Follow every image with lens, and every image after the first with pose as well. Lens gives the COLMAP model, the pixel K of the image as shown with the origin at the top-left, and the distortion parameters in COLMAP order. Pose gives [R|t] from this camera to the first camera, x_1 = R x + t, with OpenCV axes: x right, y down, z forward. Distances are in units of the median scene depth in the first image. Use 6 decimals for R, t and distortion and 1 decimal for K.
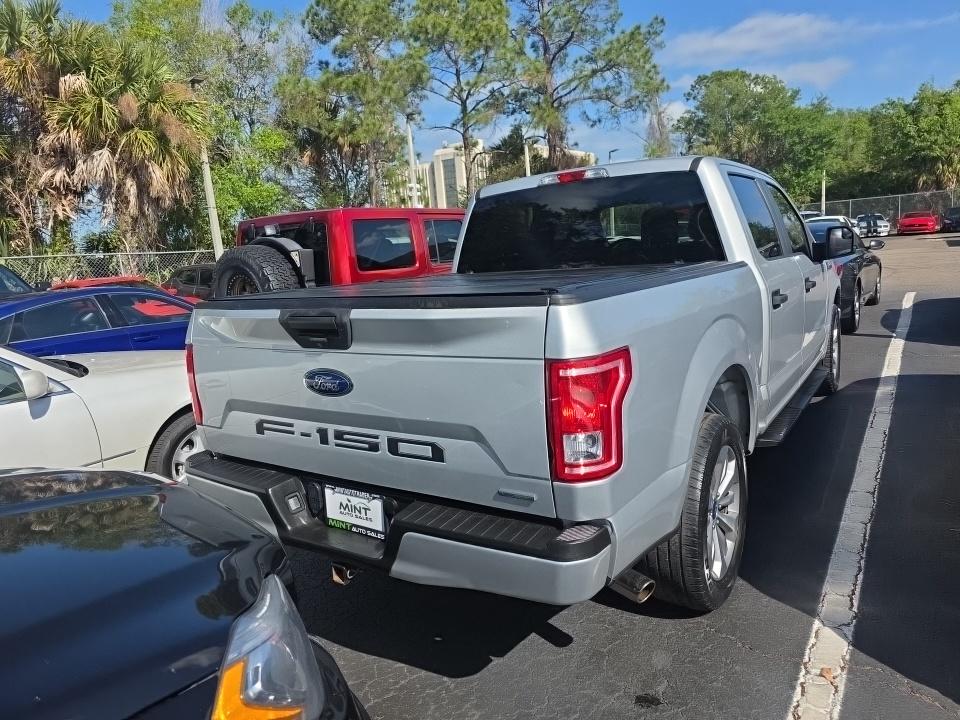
lens RADIAL K [[646.5, 0, 487.5], [0, 646.5, 356.8], [0, 0, 1]] dist [0.054639, -0.050562]
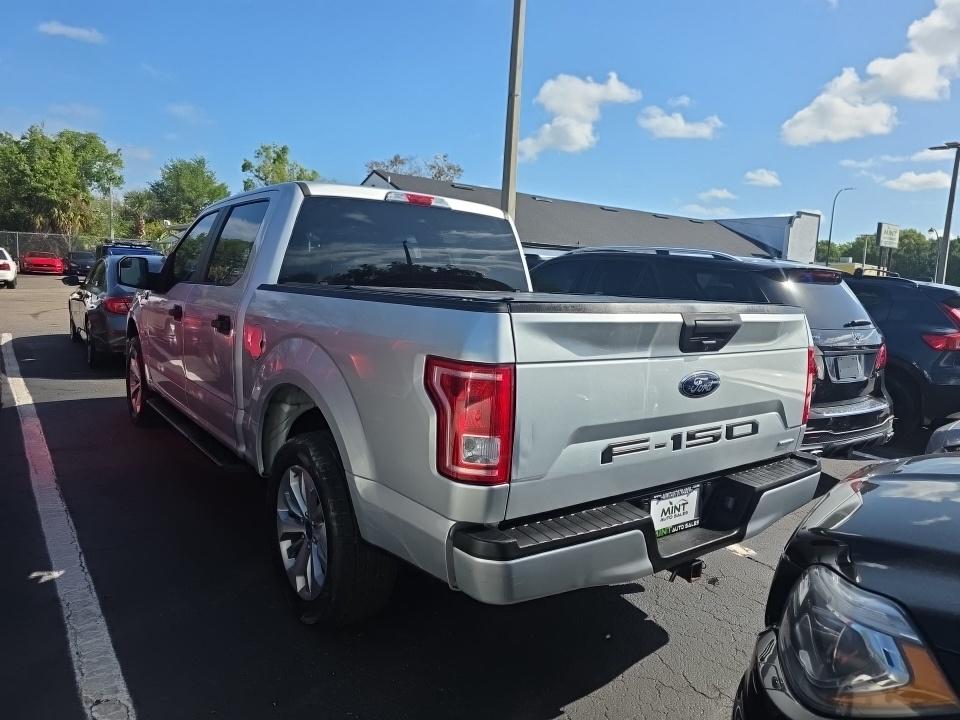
lens RADIAL K [[646.5, 0, 483.0], [0, 646.5, 353.0], [0, 0, 1]] dist [0.054639, -0.050562]
pose [[0.322718, -0.021570, 0.946249, -0.110427], [0.087295, 0.996157, -0.007064, -0.002741], [-0.942461, 0.084882, 0.323361, 0.080871]]
